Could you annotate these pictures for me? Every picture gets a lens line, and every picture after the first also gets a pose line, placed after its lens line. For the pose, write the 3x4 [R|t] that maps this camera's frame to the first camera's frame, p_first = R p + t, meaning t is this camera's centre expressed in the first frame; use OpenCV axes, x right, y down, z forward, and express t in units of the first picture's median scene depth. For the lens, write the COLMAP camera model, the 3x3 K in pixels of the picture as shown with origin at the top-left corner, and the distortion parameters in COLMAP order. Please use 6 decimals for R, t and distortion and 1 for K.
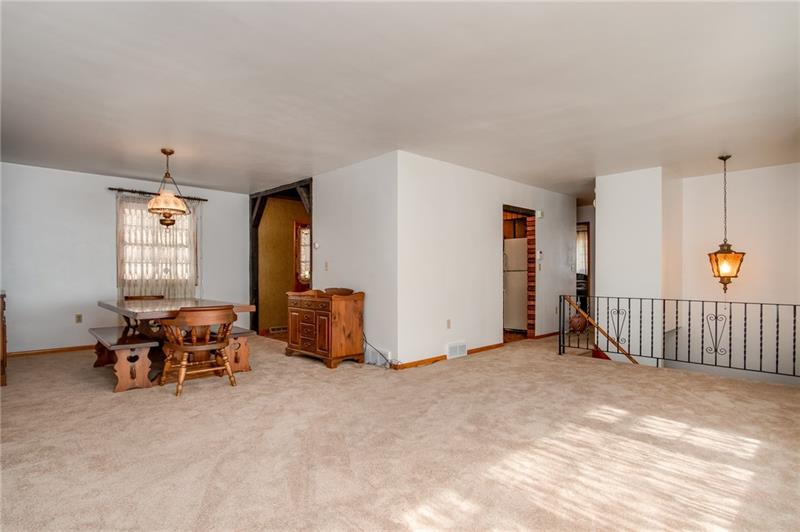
lens RADIAL K [[422.9, 0, 396.9], [0, 422.9, 268.4], [0, 0, 1]] dist [-0.005924, 0.000128]
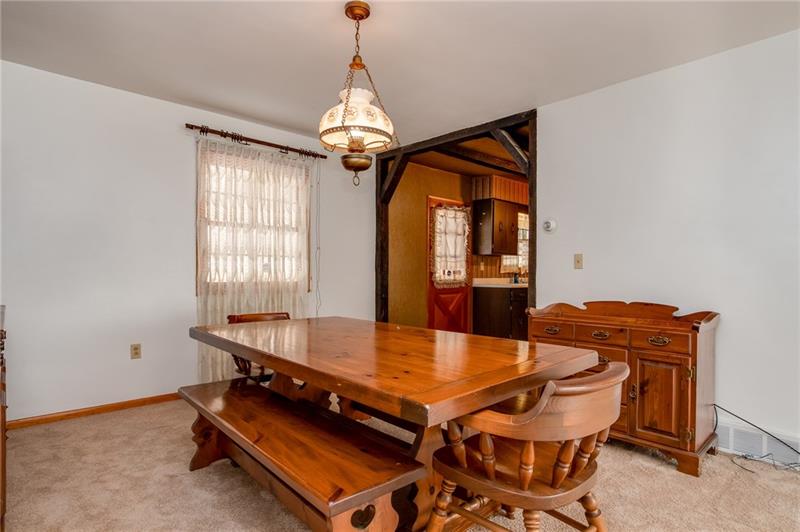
lens RADIAL K [[422.9, 0, 403.0], [0, 422.9, 268.0], [0, 0, 1]] dist [-0.005924, 0.000128]
pose [[0.999986, 0.004635, 0.002683, -0.368840], [-0.004650, 0.999975, 0.005339, 0.001142], [-0.002658, -0.005352, 0.999982, 0.400479]]
